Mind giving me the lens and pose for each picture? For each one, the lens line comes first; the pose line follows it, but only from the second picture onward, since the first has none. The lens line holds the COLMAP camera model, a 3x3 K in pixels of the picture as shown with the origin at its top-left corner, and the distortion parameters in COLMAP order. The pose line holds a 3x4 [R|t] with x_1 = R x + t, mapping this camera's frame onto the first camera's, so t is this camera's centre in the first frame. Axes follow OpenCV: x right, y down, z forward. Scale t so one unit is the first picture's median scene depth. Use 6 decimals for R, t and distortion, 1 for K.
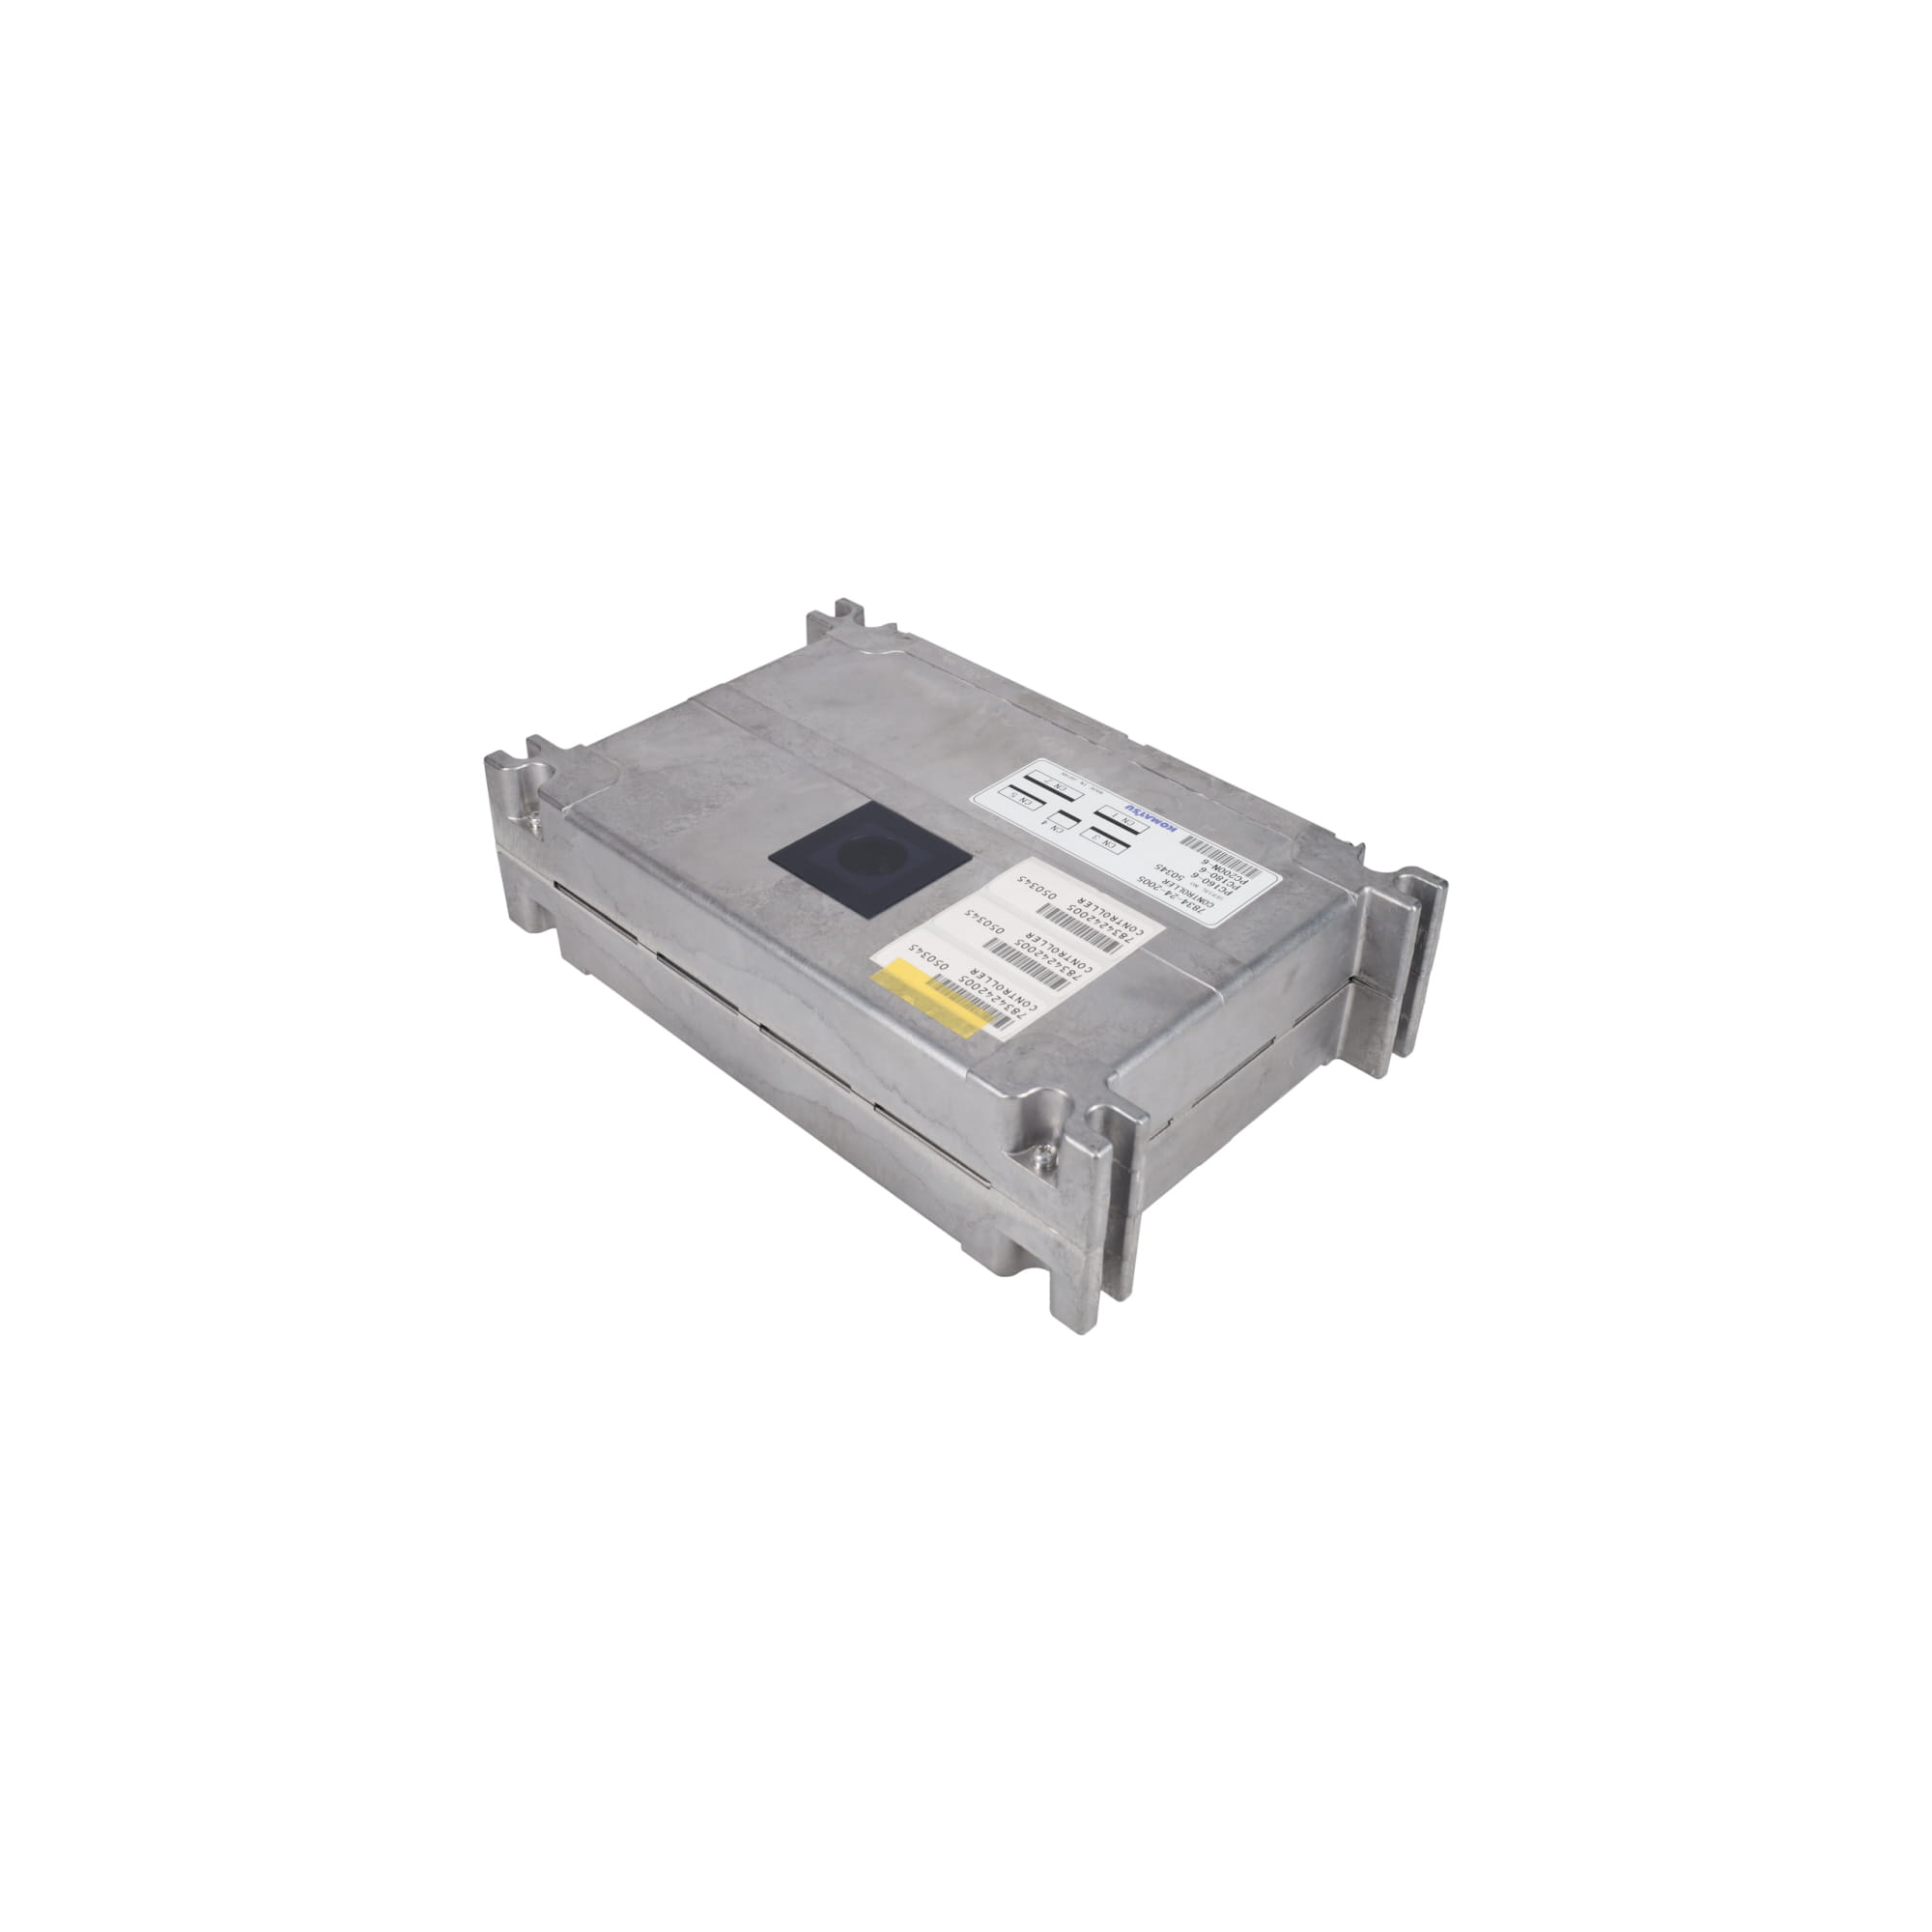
lens RADIAL K [[1721.7, 0, 957.6], [0, 1721.7, 961.1], [0, 0, 1]] dist [0.010855, 0.000557]
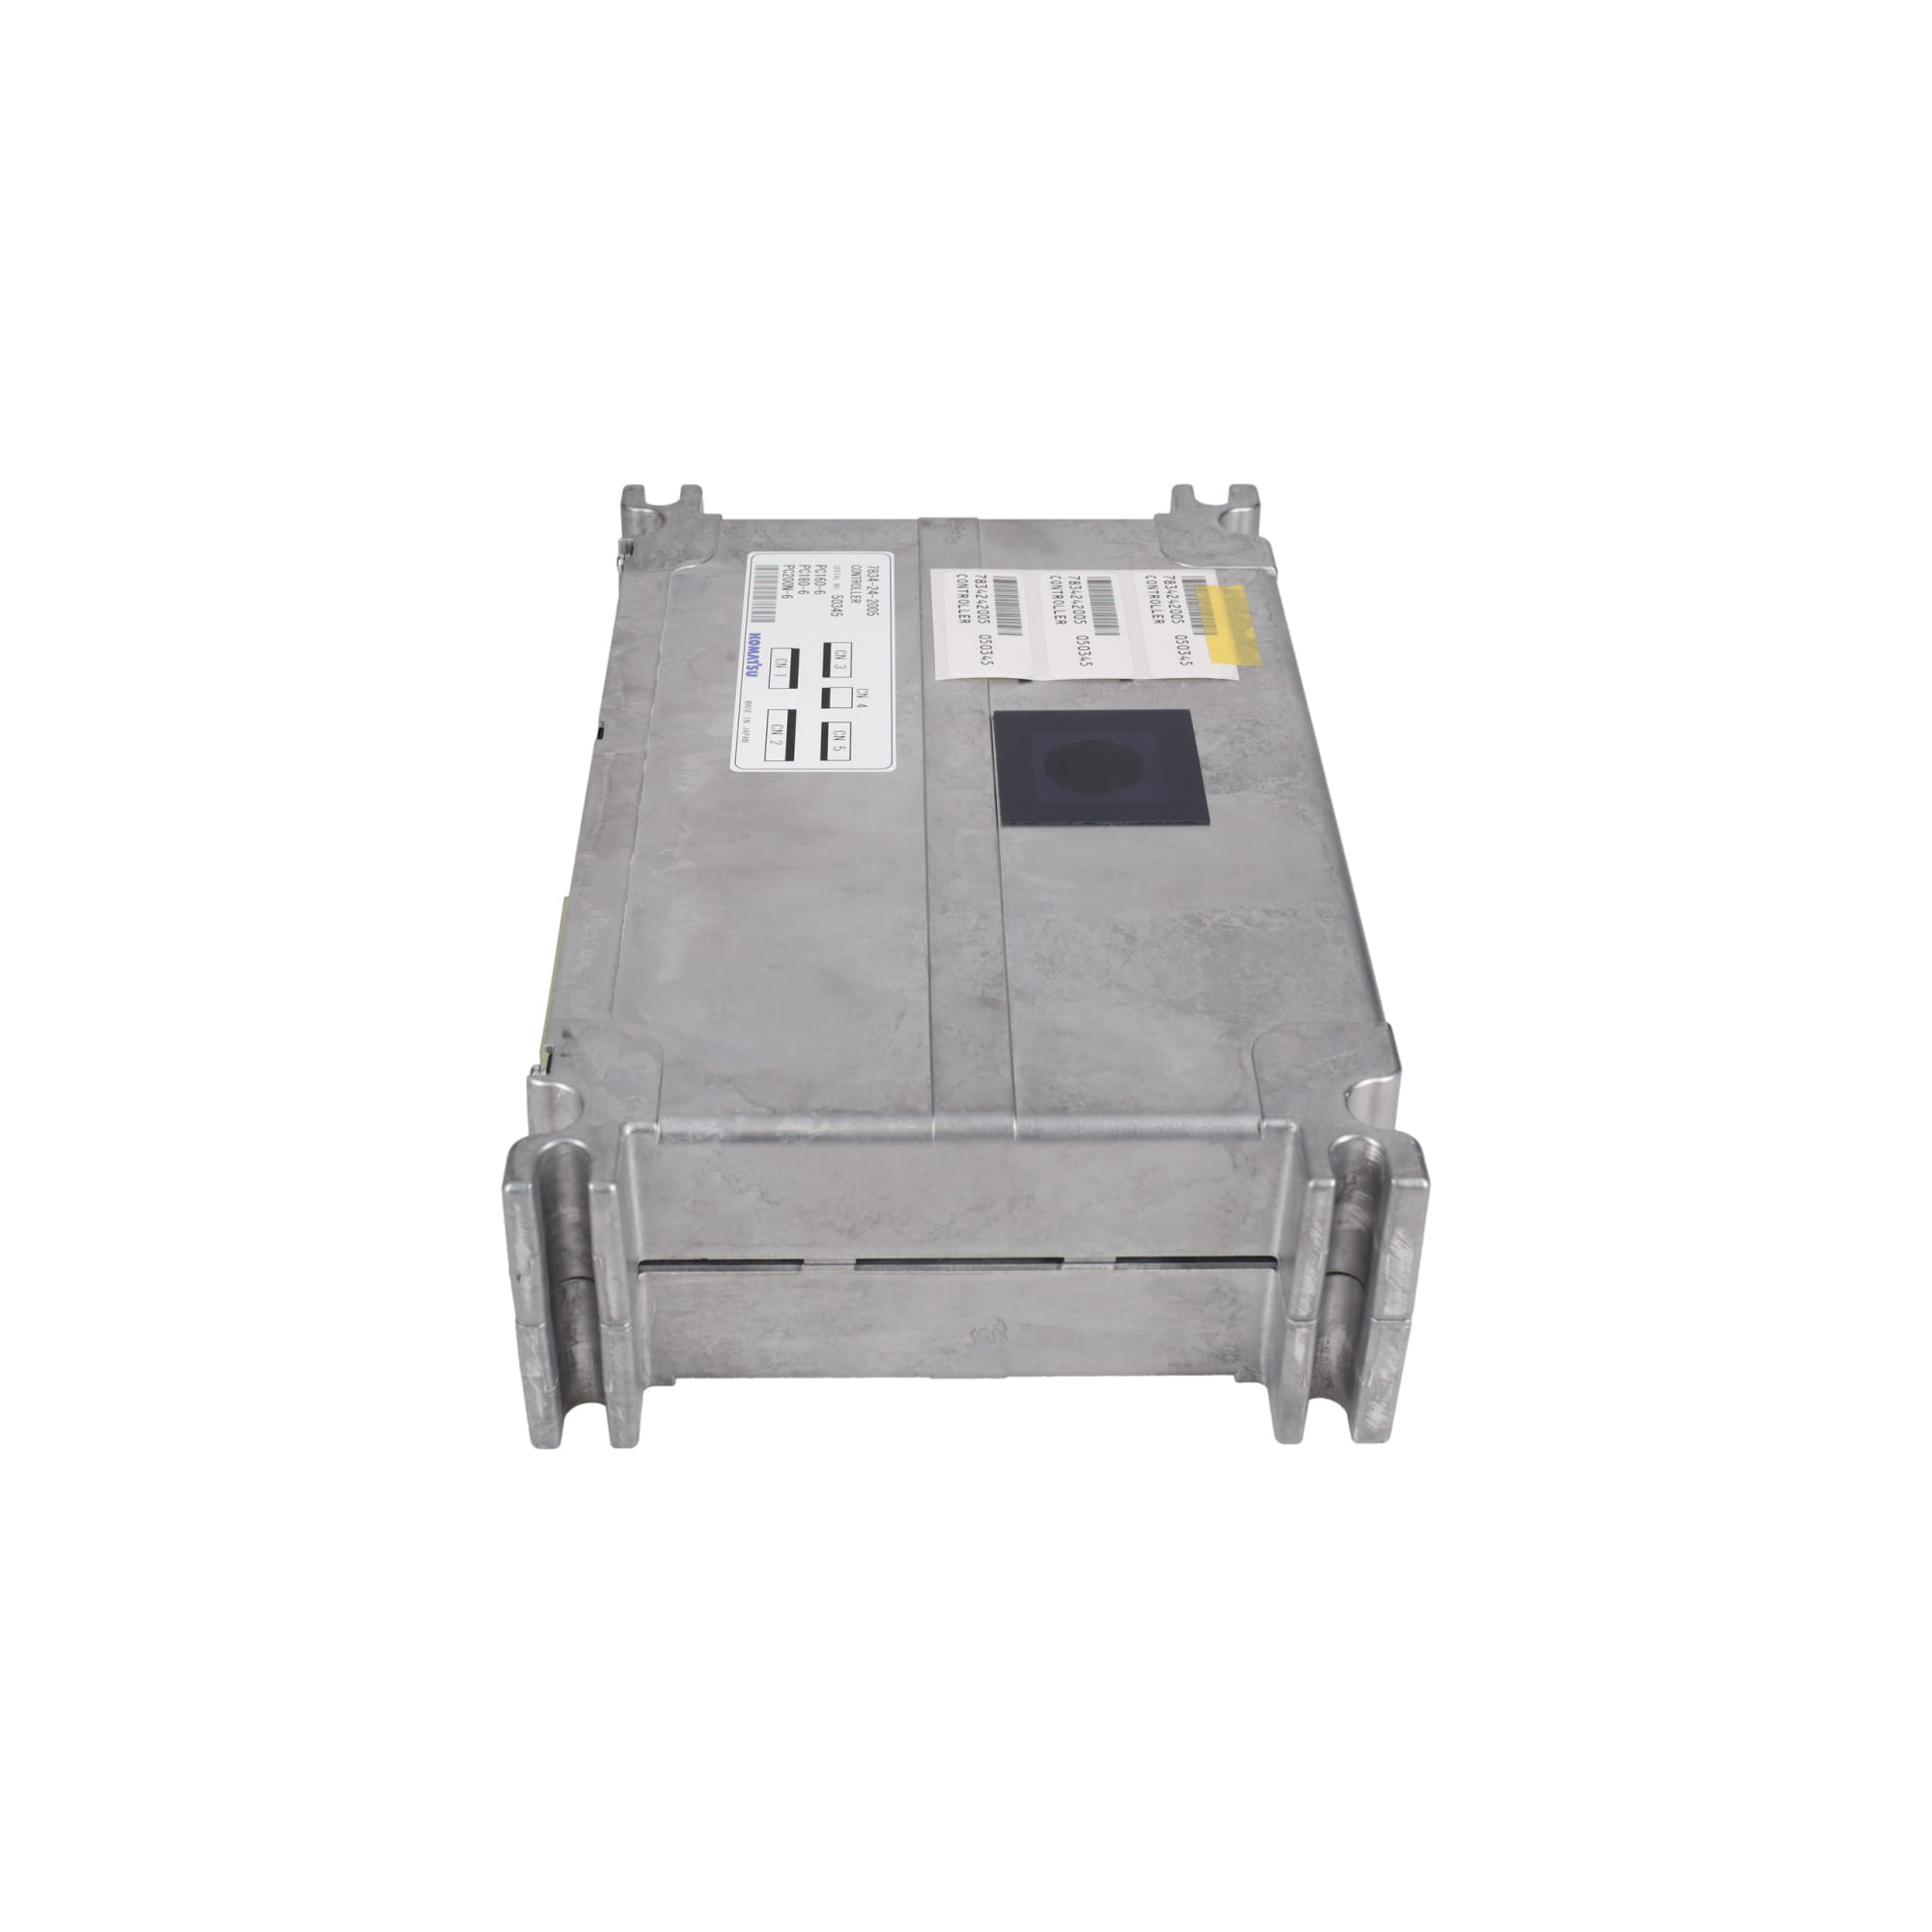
lens RADIAL K [[2557.4, 0, 949.1], [0, 2557.4, 967.3], [0, 0, 1]] dist [0.015805, 0.000000]
pose [[-0.710485, -0.438944, 0.550035, -0.617895], [0.427731, 0.351296, 0.832849, -0.927738], [-0.558799, 0.826994, -0.061841, 1.155553]]
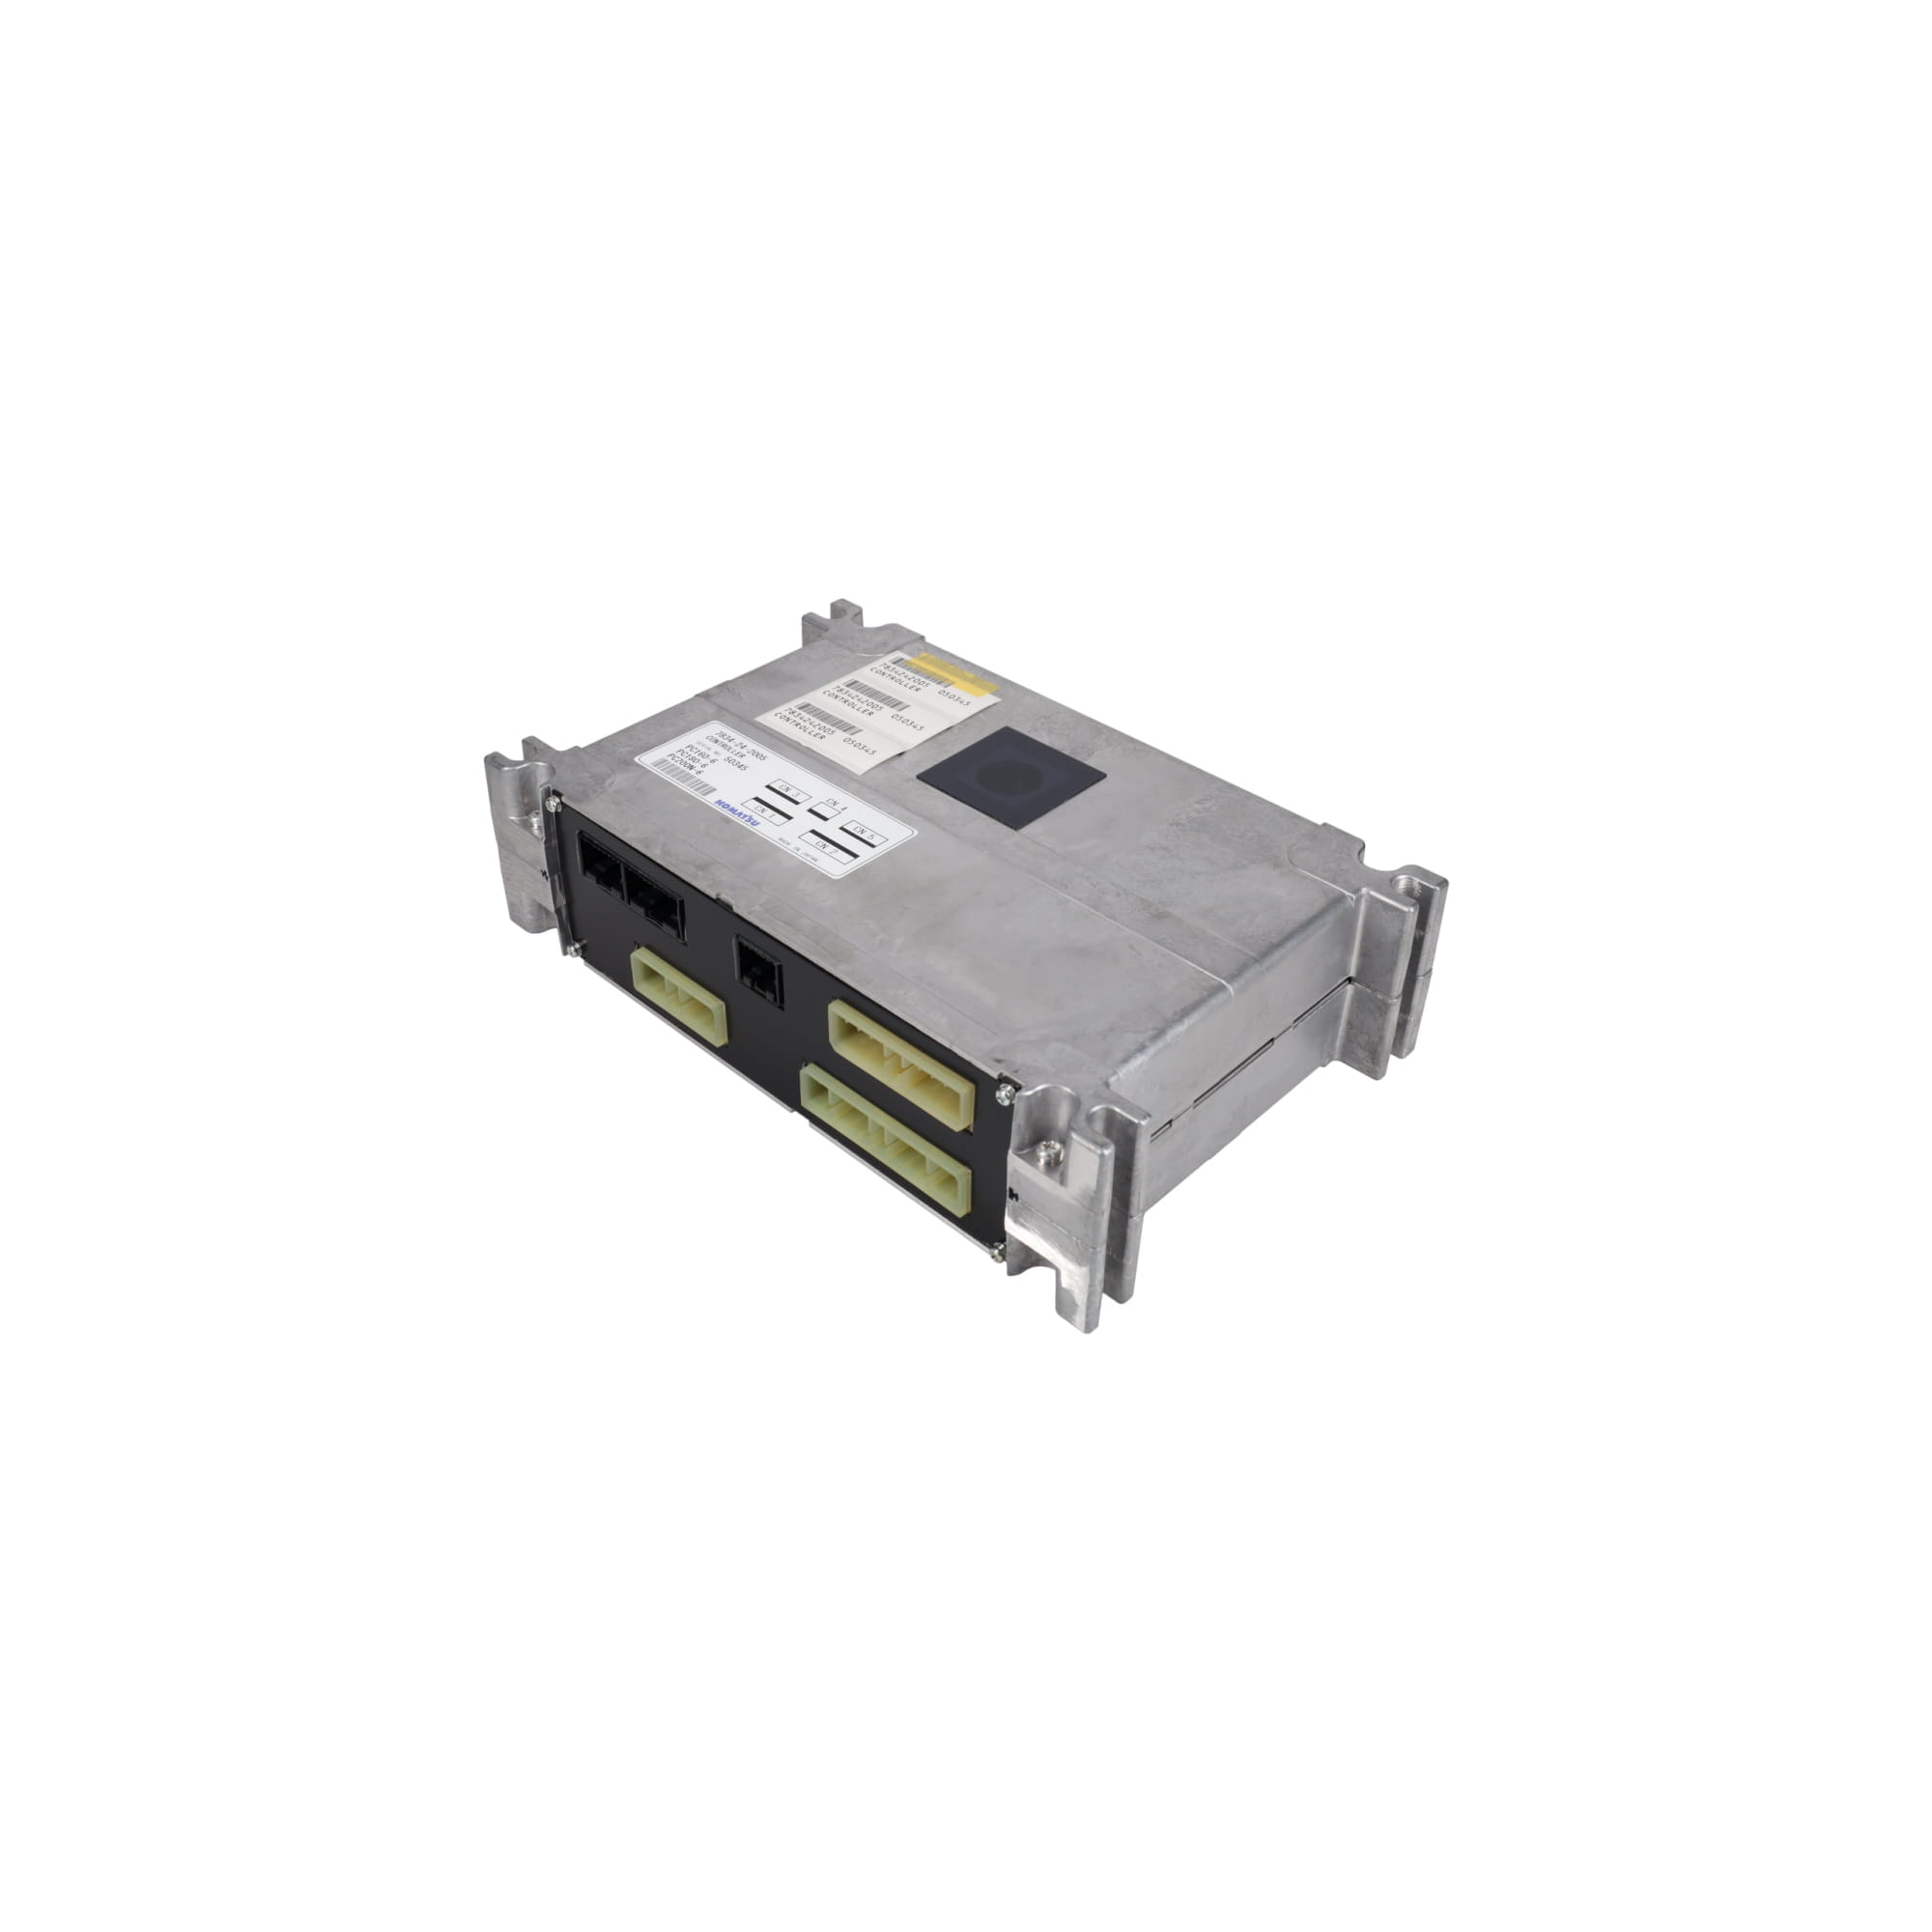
lens RADIAL K [[1721.7, 0, 964.4], [0, 1721.7, 955.2], [0, 0, 1]] dist [0.010855, 0.000557]
pose [[-0.999834, -0.004534, -0.017626, -0.002833], [-0.018197, 0.230601, 0.972878, -1.064351], [-0.000347, 0.973038, -0.230645, 1.340381]]
